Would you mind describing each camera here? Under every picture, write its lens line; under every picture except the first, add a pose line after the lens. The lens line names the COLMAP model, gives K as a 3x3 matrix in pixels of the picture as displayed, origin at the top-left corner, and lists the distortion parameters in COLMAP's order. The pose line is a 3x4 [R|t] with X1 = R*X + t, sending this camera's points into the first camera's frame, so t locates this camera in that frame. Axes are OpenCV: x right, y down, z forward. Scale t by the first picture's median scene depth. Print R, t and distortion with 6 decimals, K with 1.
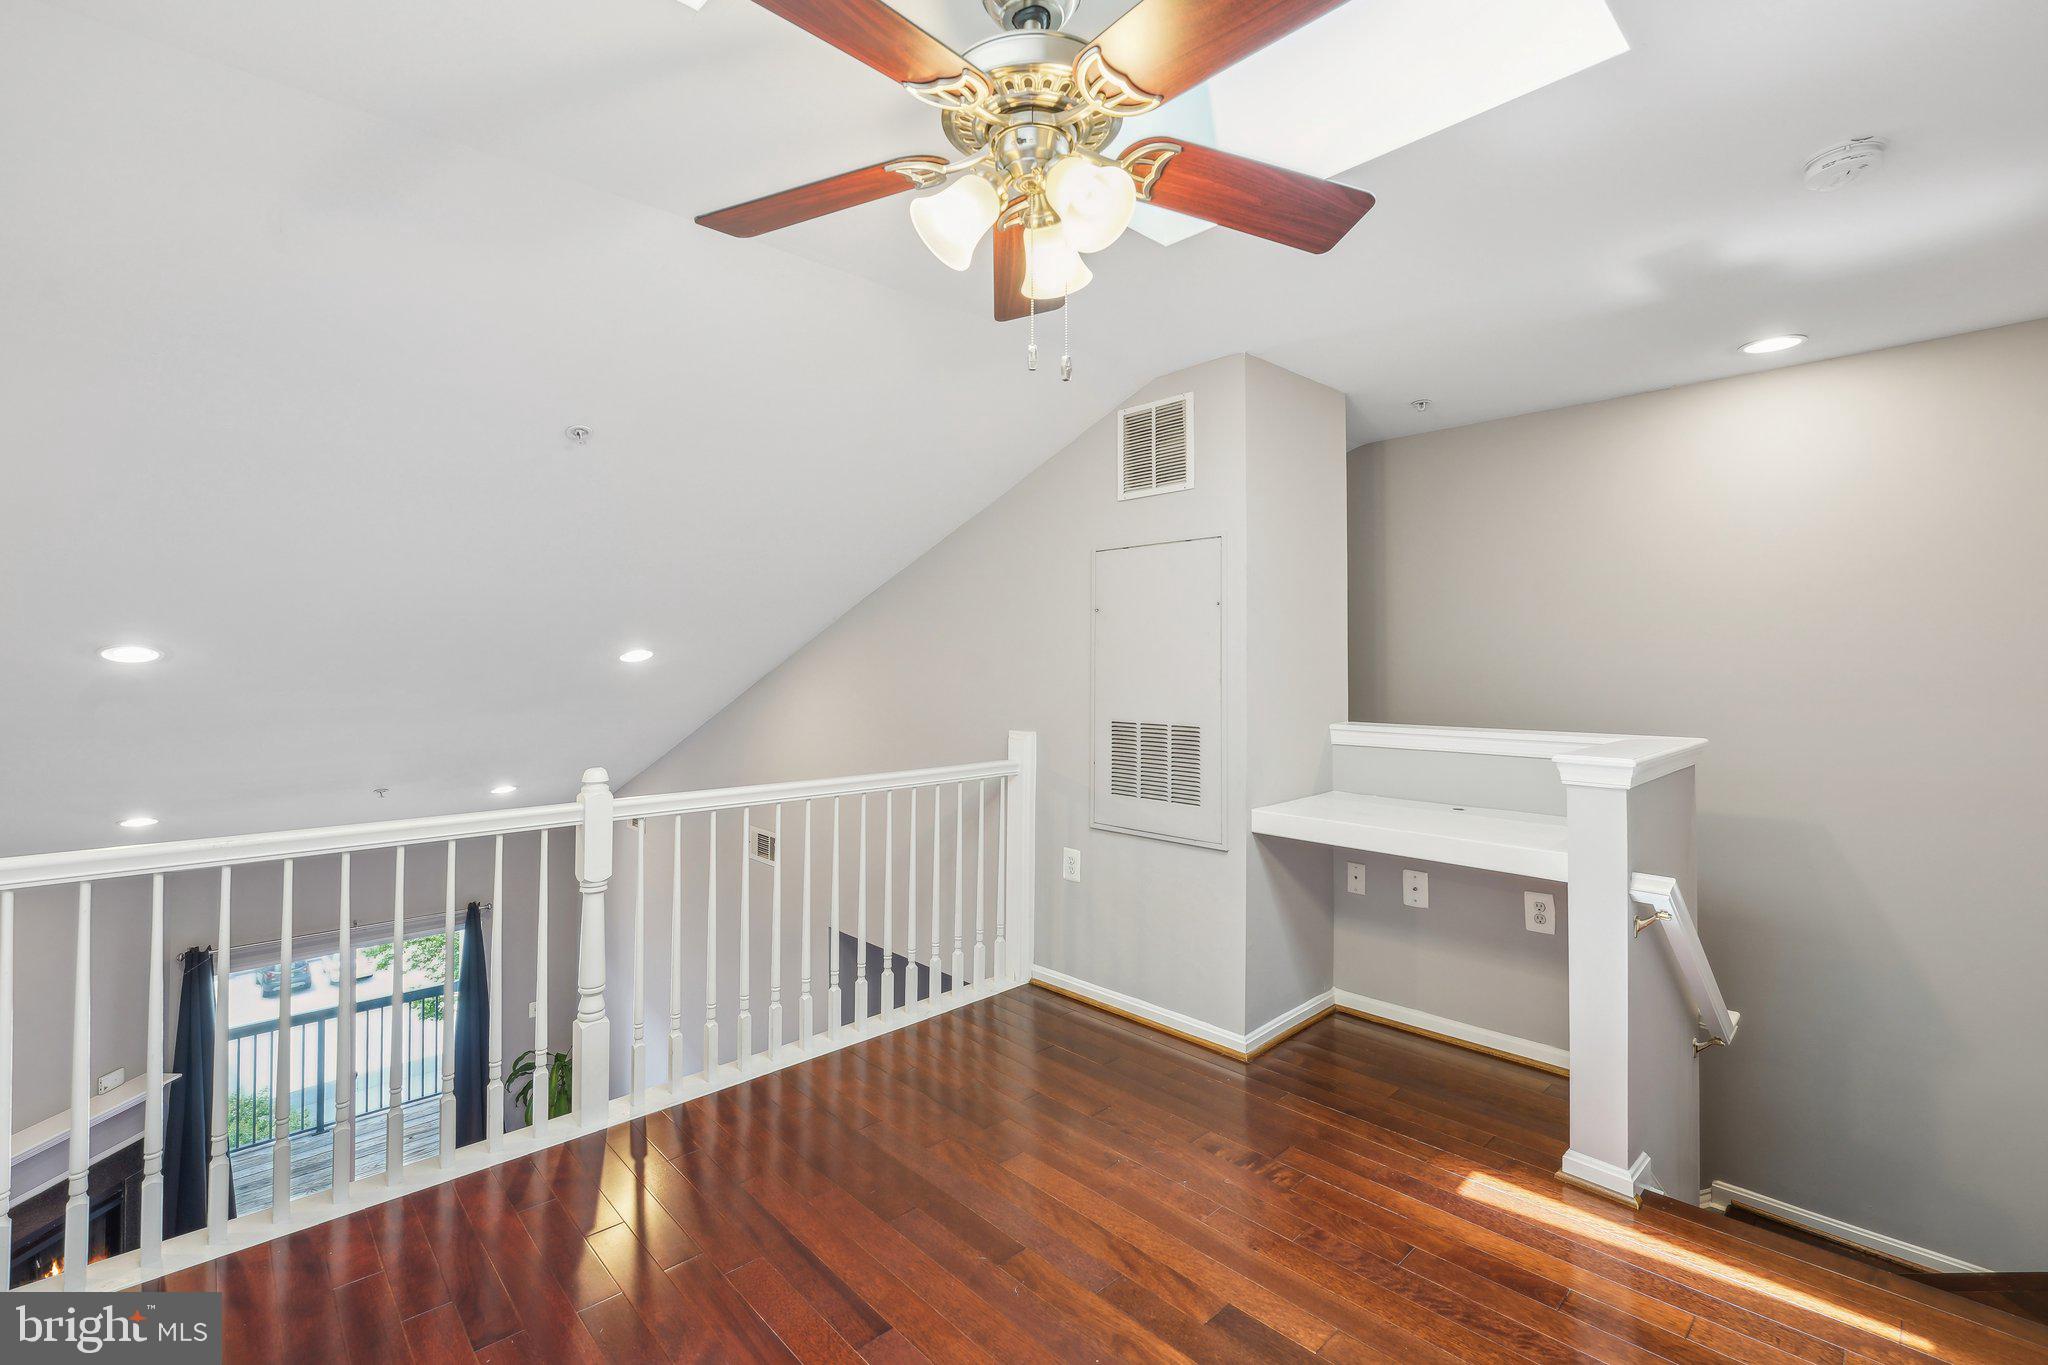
lens RADIAL K [[897.0, 0, 1024.9], [0, 897.0, 640.1], [0, 0, 1]] dist [0.030158, 0.000016]
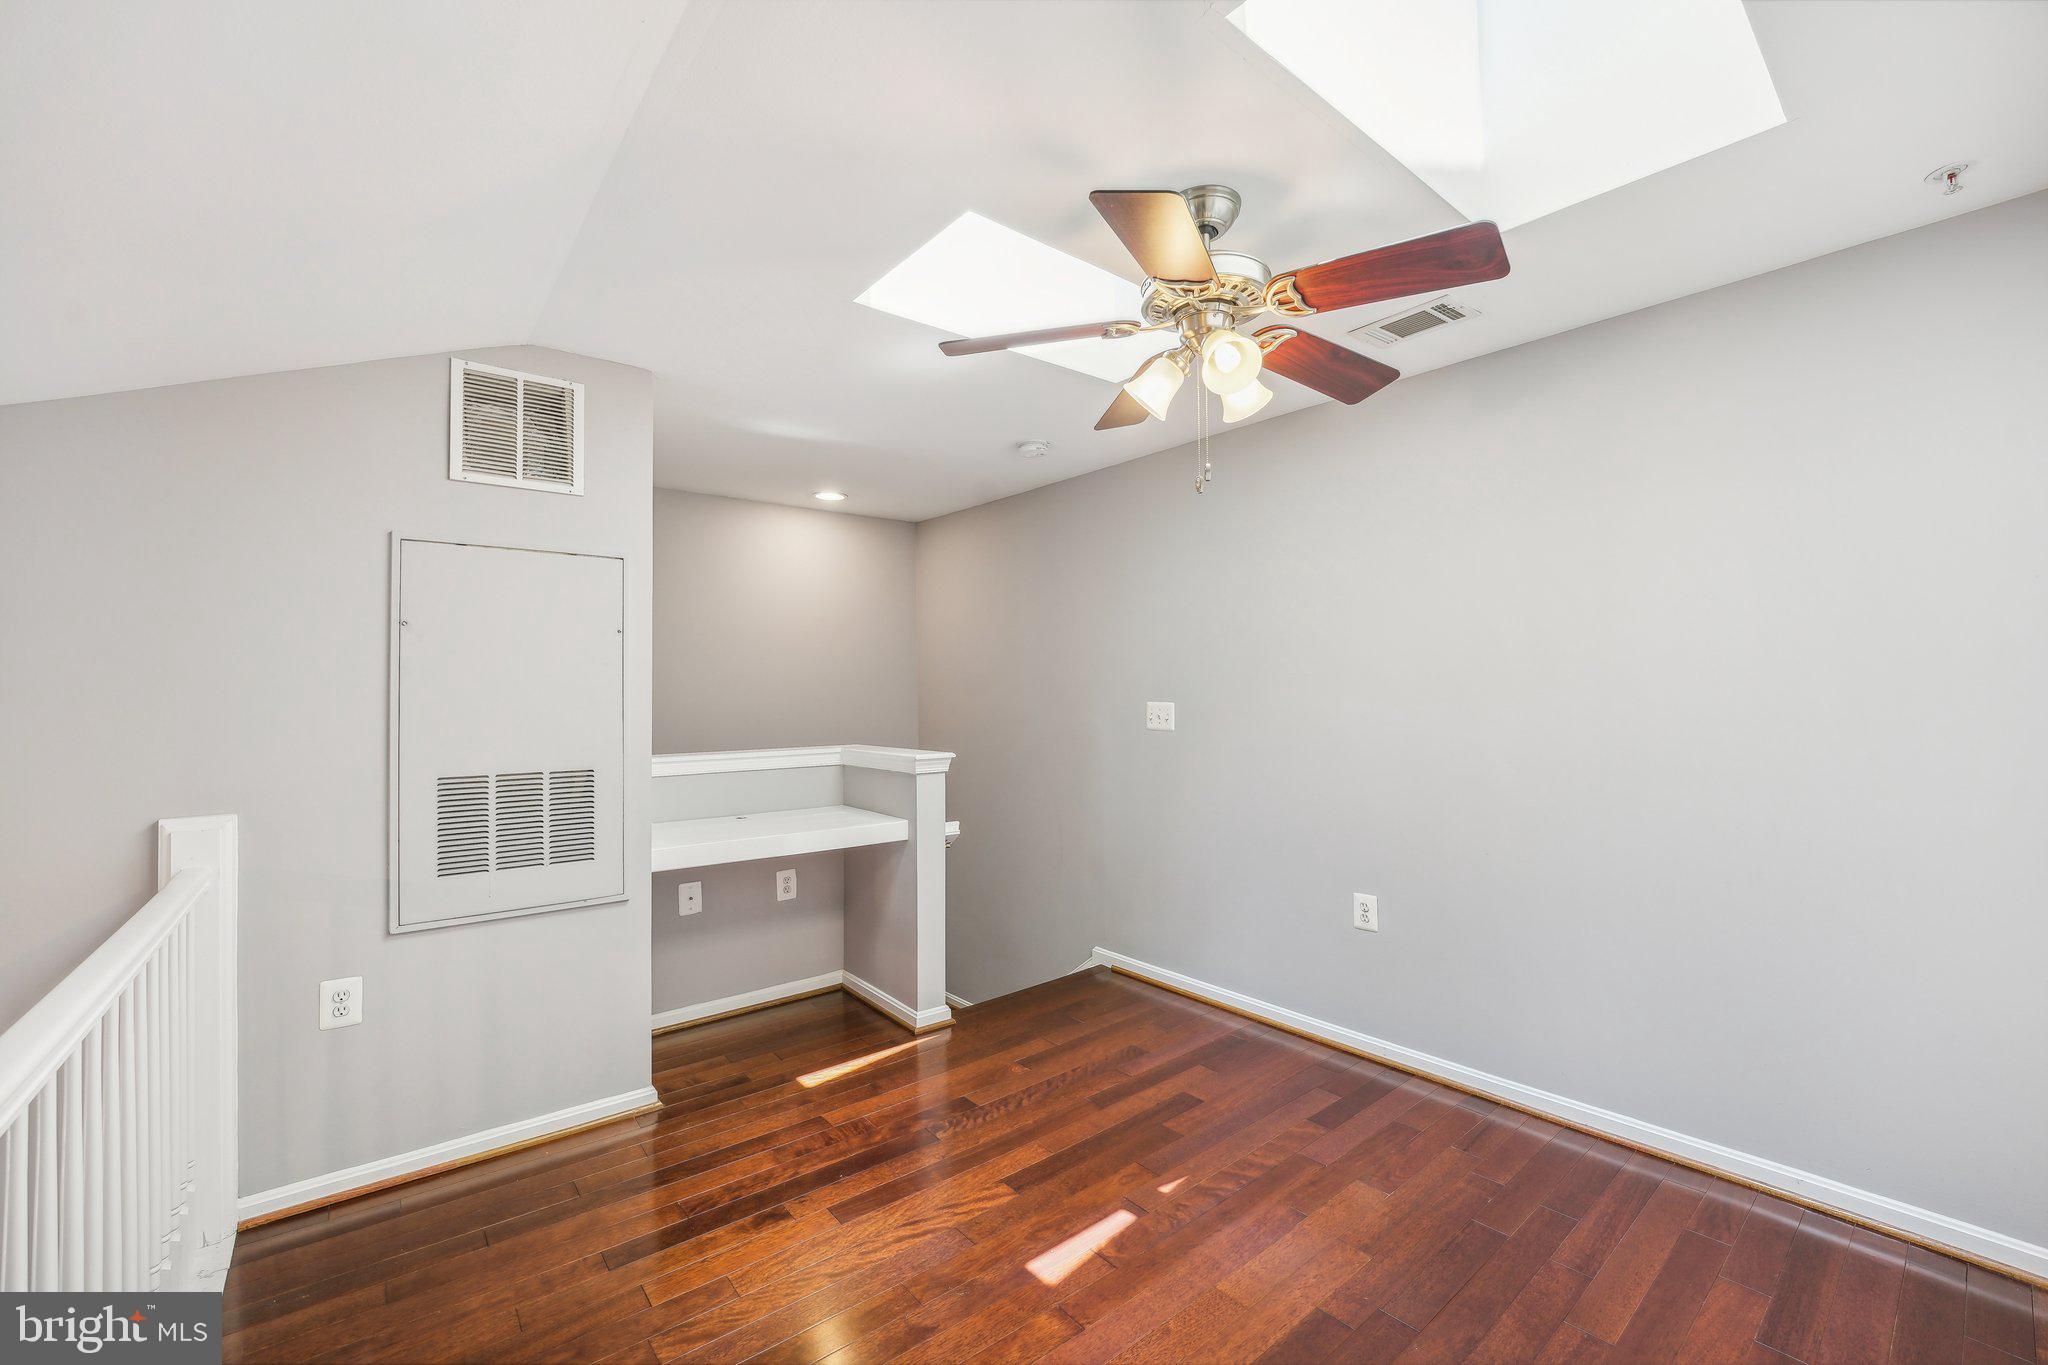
lens RADIAL K [[841.0, 0, 1024.0], [0, 841.0, 682.5], [0, 0, 1]] dist [-0.001183, 0.000030]
pose [[0.089287, 0.020909, 0.995786, -0.573909], [-0.021943, 0.999578, -0.019021, 0.017102], [-0.995764, -0.020152, 0.089708, 0.493428]]
